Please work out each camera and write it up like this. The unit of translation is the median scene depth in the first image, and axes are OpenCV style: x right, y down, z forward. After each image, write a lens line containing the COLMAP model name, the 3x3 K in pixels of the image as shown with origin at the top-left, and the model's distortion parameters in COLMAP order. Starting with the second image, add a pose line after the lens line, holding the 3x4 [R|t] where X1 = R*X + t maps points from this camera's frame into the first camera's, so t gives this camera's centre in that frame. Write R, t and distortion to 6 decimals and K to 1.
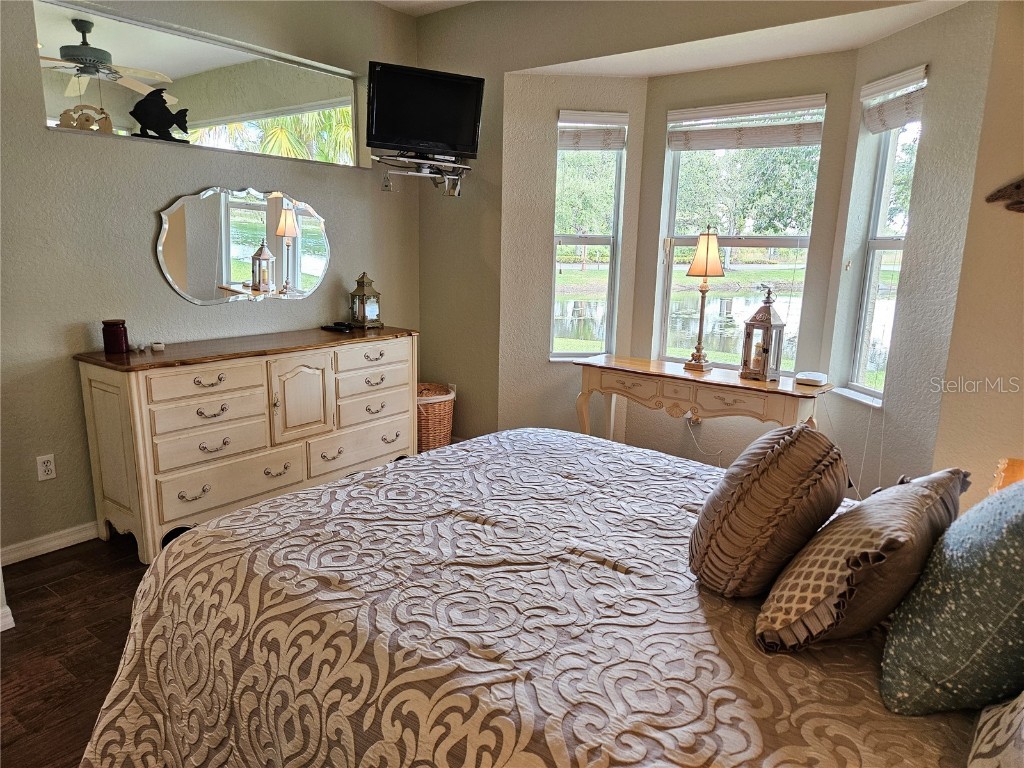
lens RADIAL K [[685.8, 0, 510.0], [0, 685.8, 387.1], [0, 0, 1]] dist [0.069801, -0.056983]
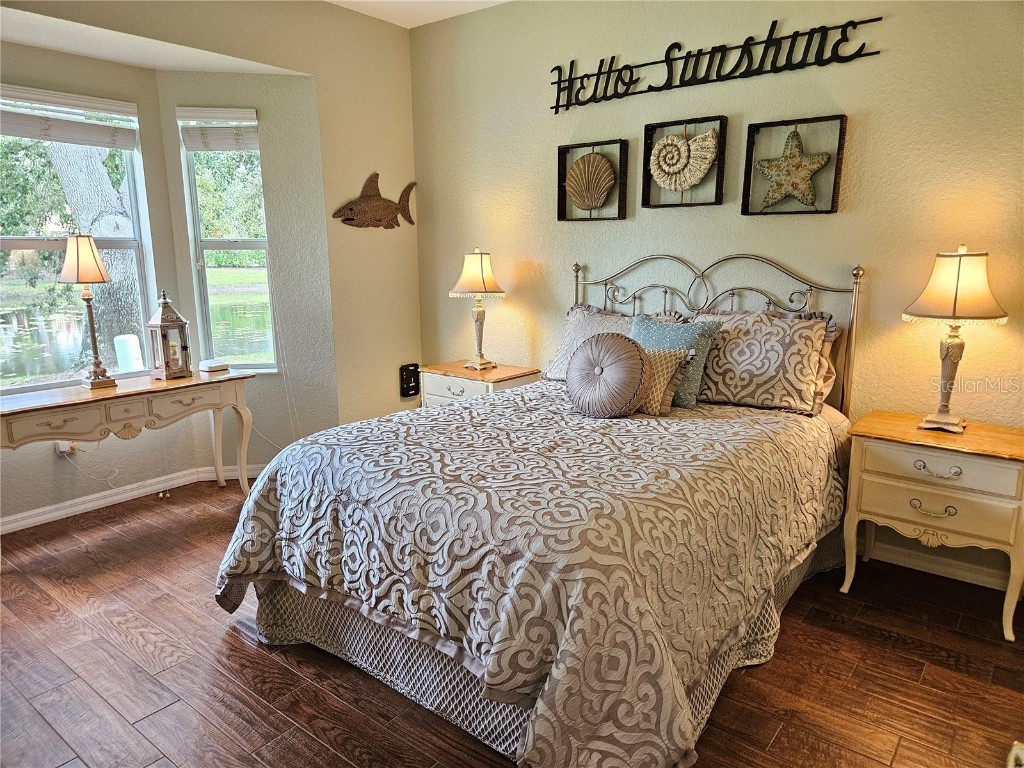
lens RADIAL K [[676.1, 0, 518.1], [0, 676.1, 386.1], [0, 0, 1]] dist [0.081270, -0.055551]
pose [[0.018171, -0.225265, 0.974128, -0.850737], [0.211397, 0.953129, 0.216466, -0.152436], [-0.977231, 0.201994, 0.064939, 0.586407]]
